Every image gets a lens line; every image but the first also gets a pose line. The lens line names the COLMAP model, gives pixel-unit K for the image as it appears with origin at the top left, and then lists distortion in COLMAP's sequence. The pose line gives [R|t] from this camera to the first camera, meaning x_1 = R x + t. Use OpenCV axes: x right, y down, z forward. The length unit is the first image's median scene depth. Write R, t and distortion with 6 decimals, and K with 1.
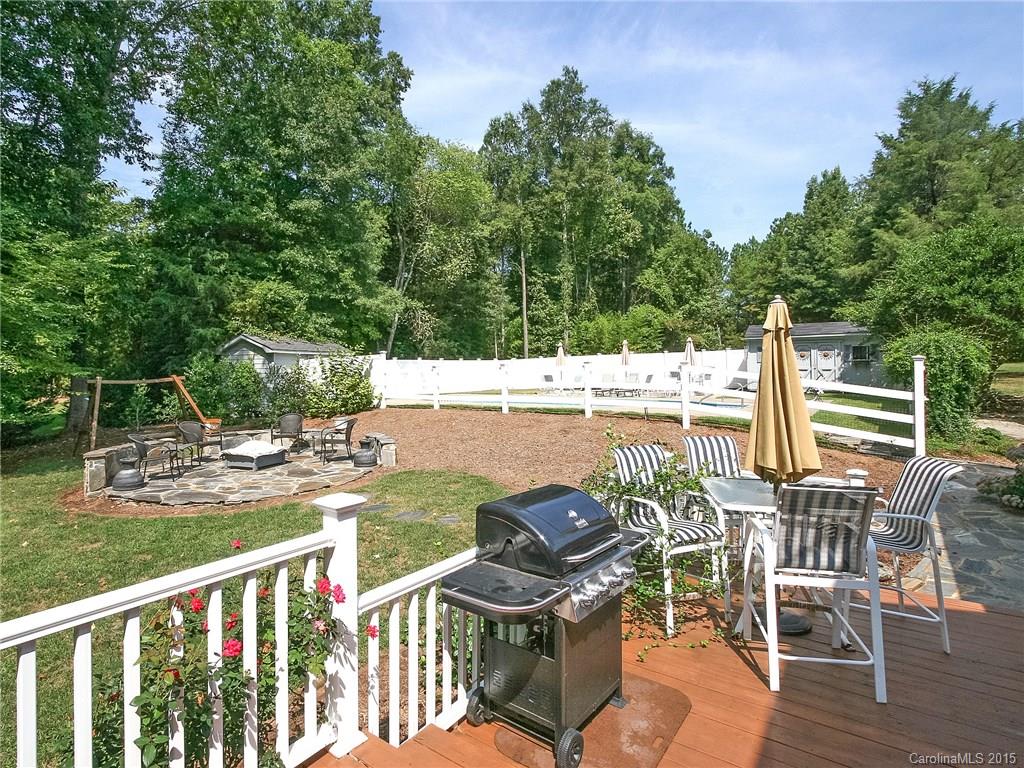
lens RADIAL K [[524.6, 0, 508.6], [0, 524.6, 380.6], [0, 0, 1]] dist [-0.007654, -0.000392]
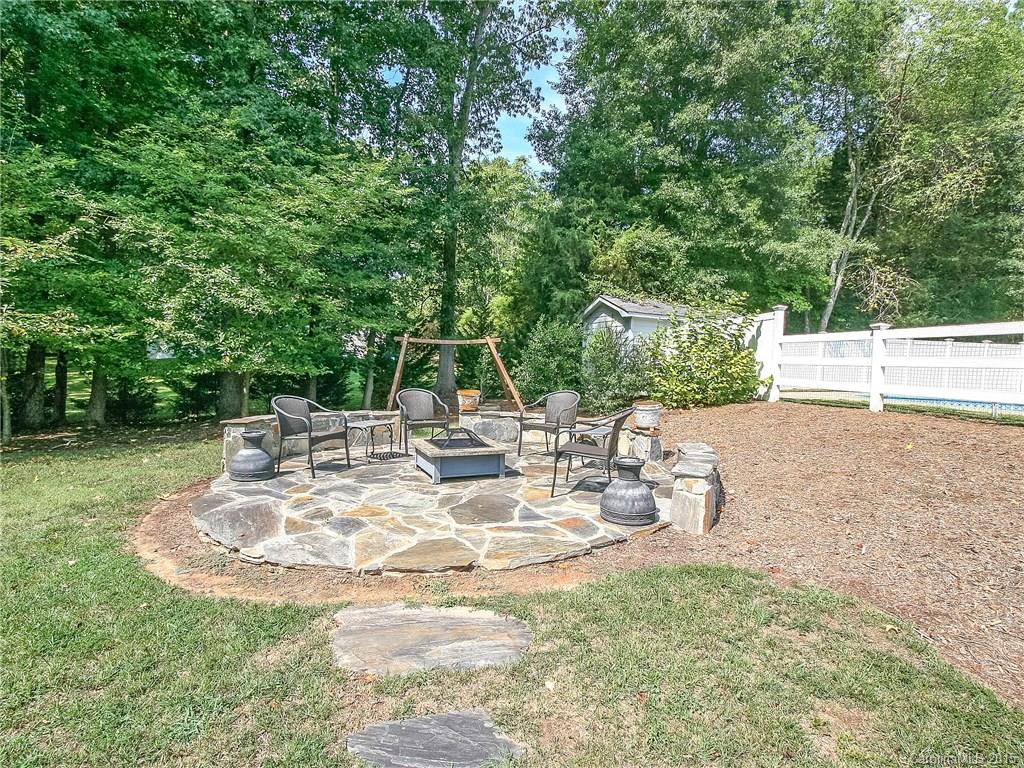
lens RADIAL K [[524.6, 0, 509.3], [0, 524.6, 389.1], [0, 0, 1]] dist [-0.007654, -0.000392]
pose [[0.701575, 0.070656, -0.709084, -0.022522], [-0.049720, 0.997501, 0.050202, 0.019998], [0.710859, 0.000035, 0.703334, 0.308690]]
